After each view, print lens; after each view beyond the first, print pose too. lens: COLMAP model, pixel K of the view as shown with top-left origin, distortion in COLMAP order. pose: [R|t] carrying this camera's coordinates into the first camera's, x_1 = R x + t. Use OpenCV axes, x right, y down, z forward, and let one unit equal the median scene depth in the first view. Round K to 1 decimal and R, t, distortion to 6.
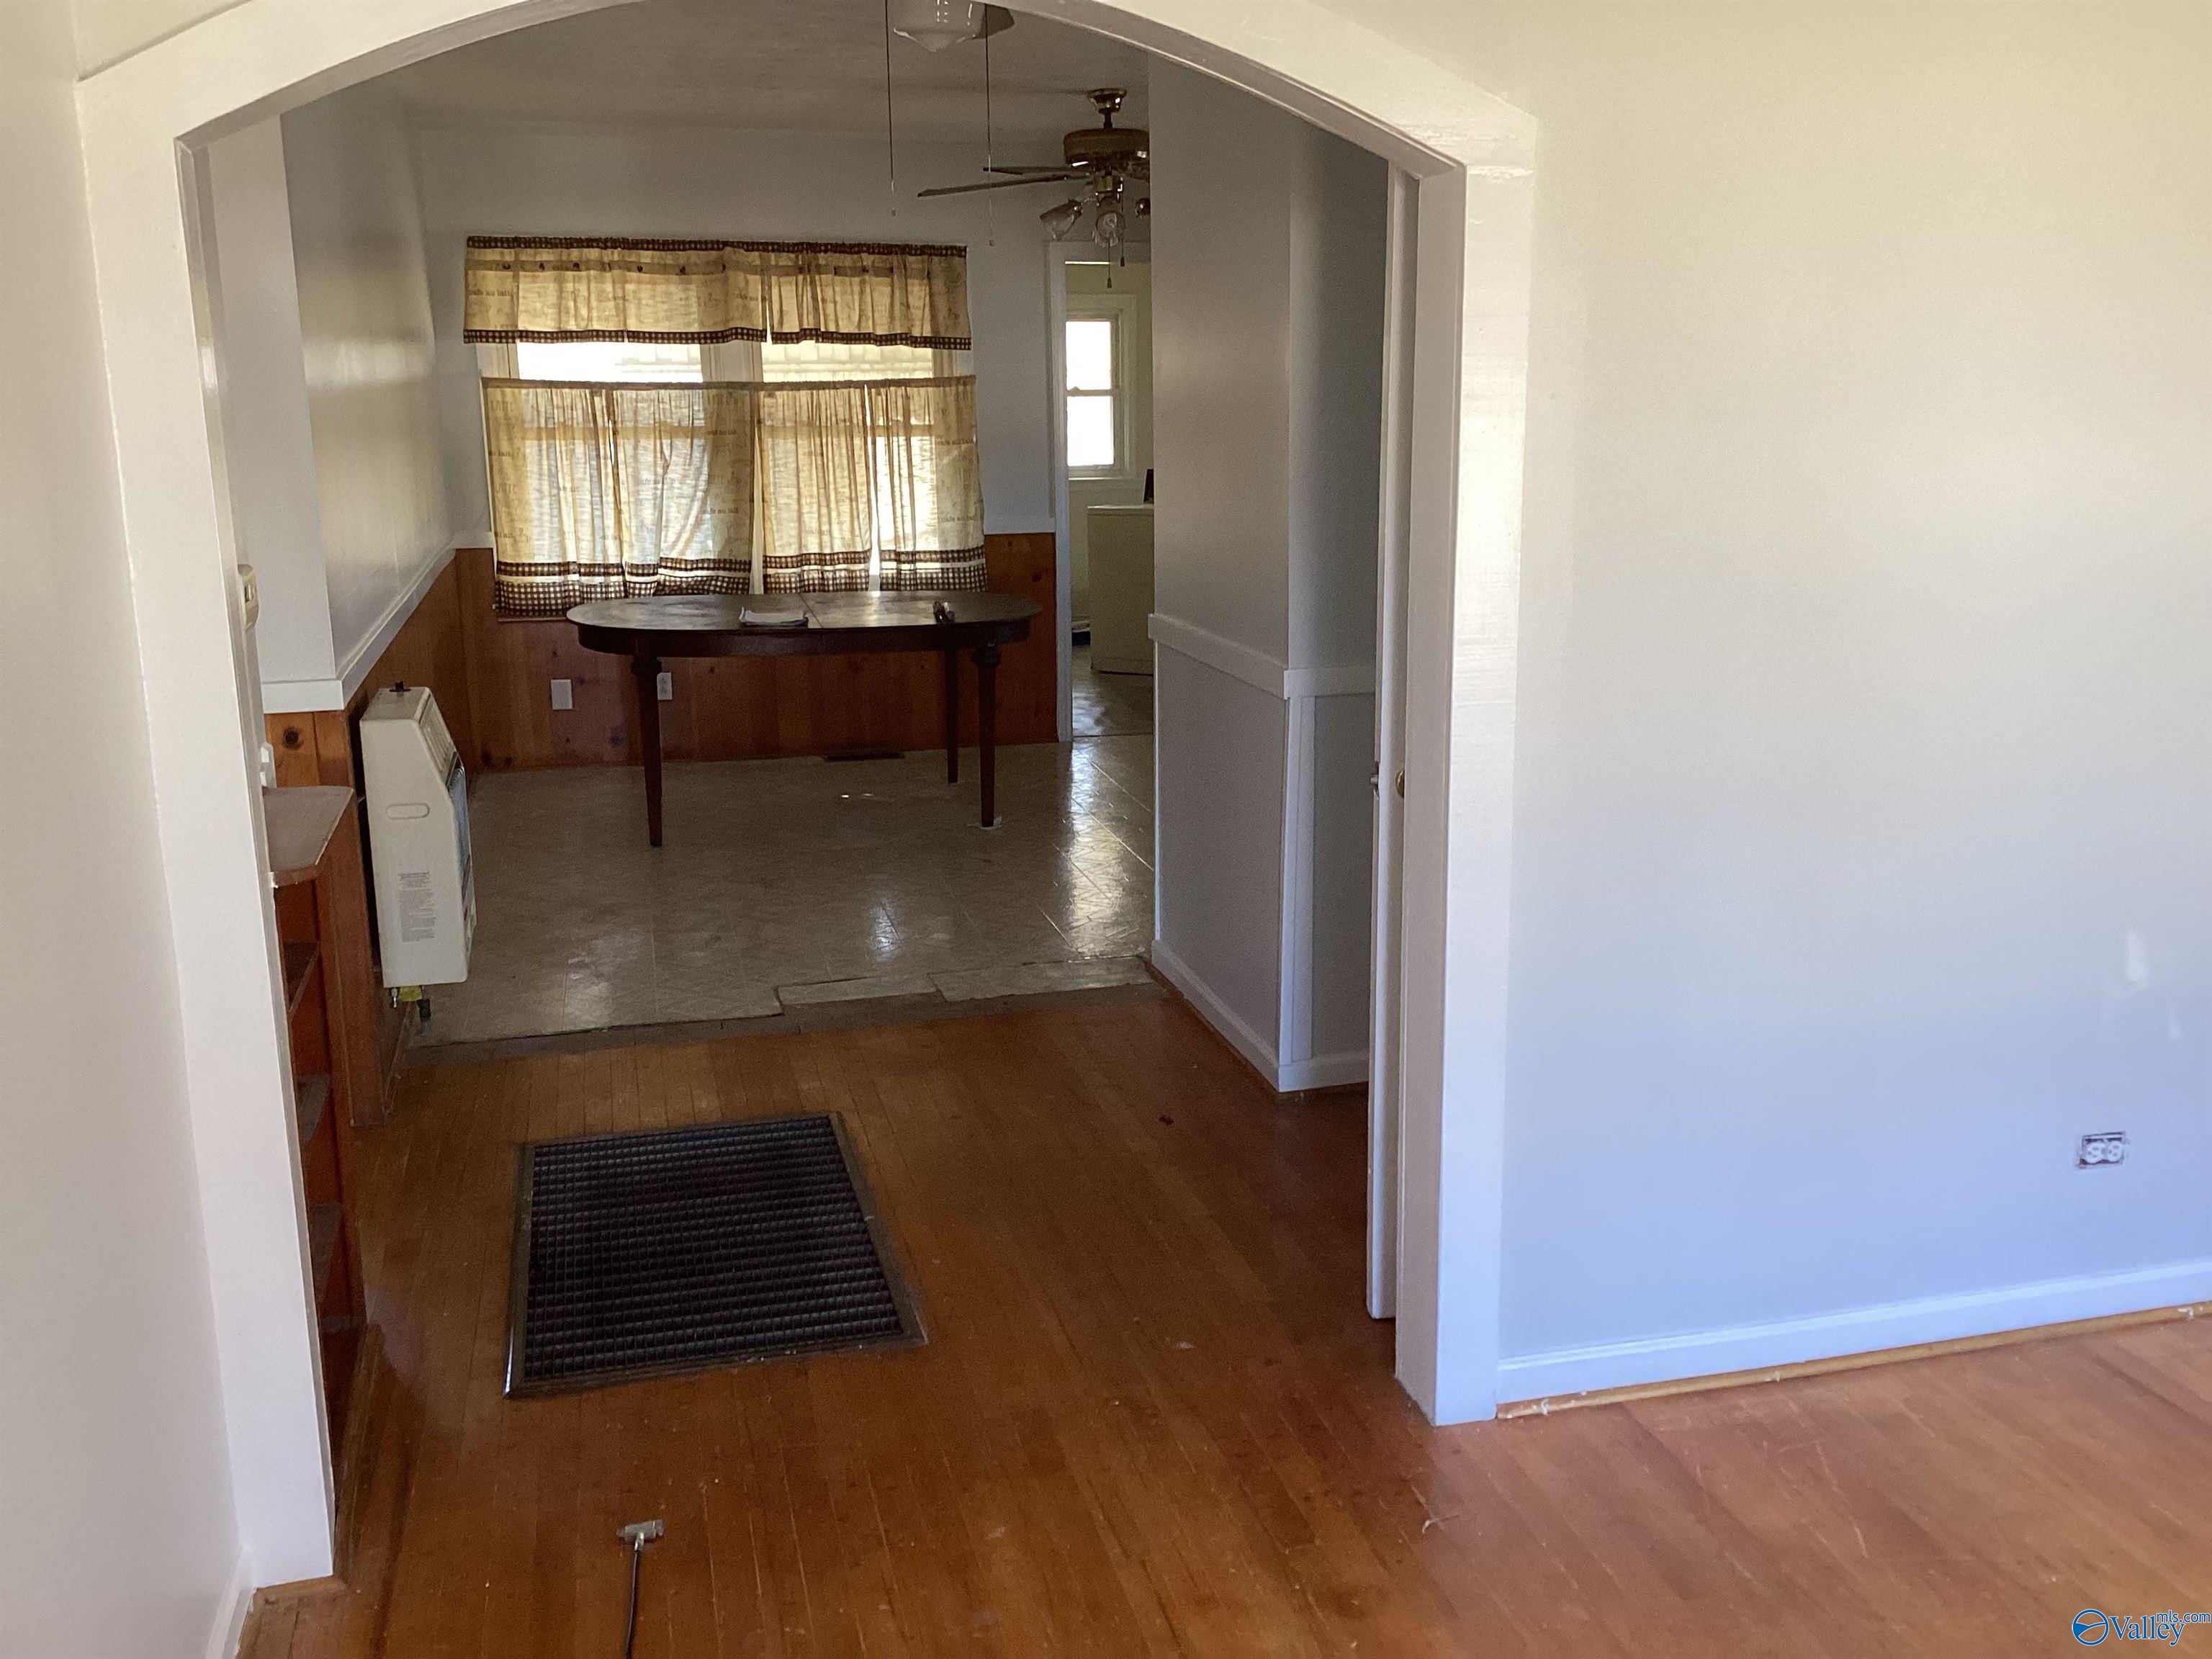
lens RADIAL K [[1992.5, 0, 1114.5], [0, 1992.5, 805.1], [0, 0, 1]] dist [0.098138, -0.193813]
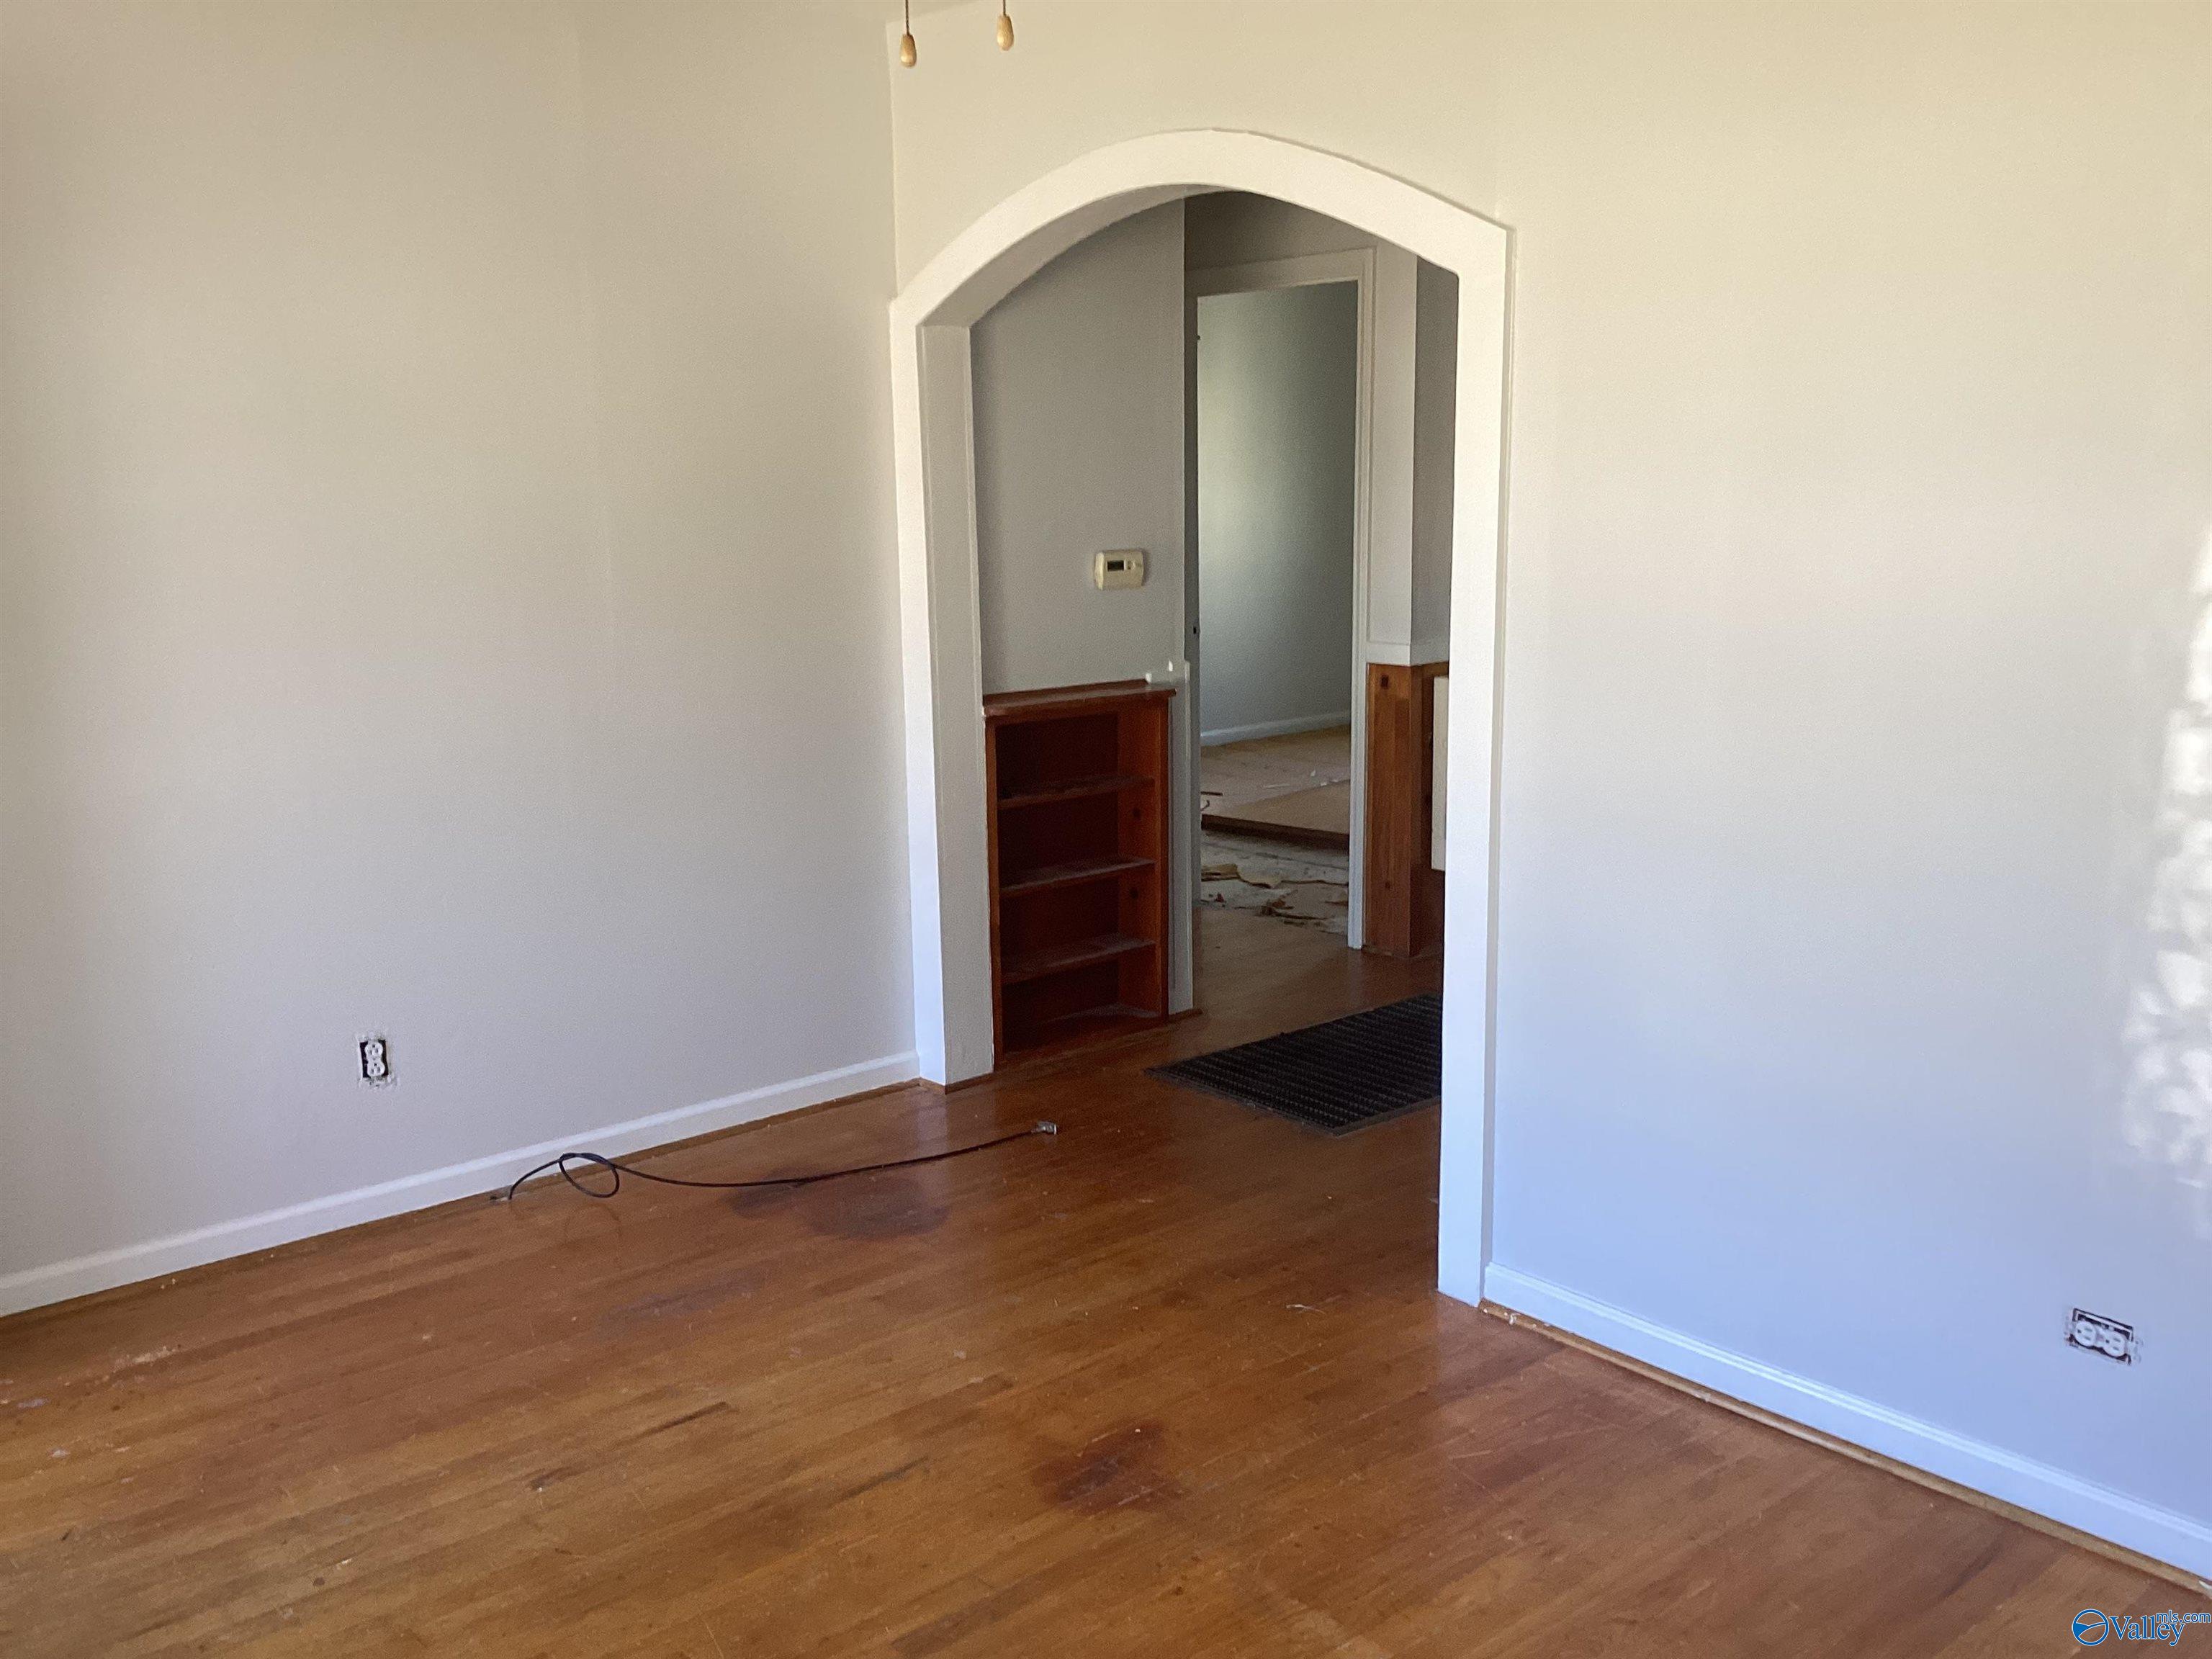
lens RADIAL K [[1992.5, 0, 1114.5], [0, 1992.5, 805.1], [0, 0, 1]] dist [0.098138, -0.193813]
pose [[0.436596, 0.159739, -0.885363, 1.089238], [-0.175973, 0.980264, 0.090084, -0.055881], [0.882279, 0.116470, 0.456090, 0.229977]]
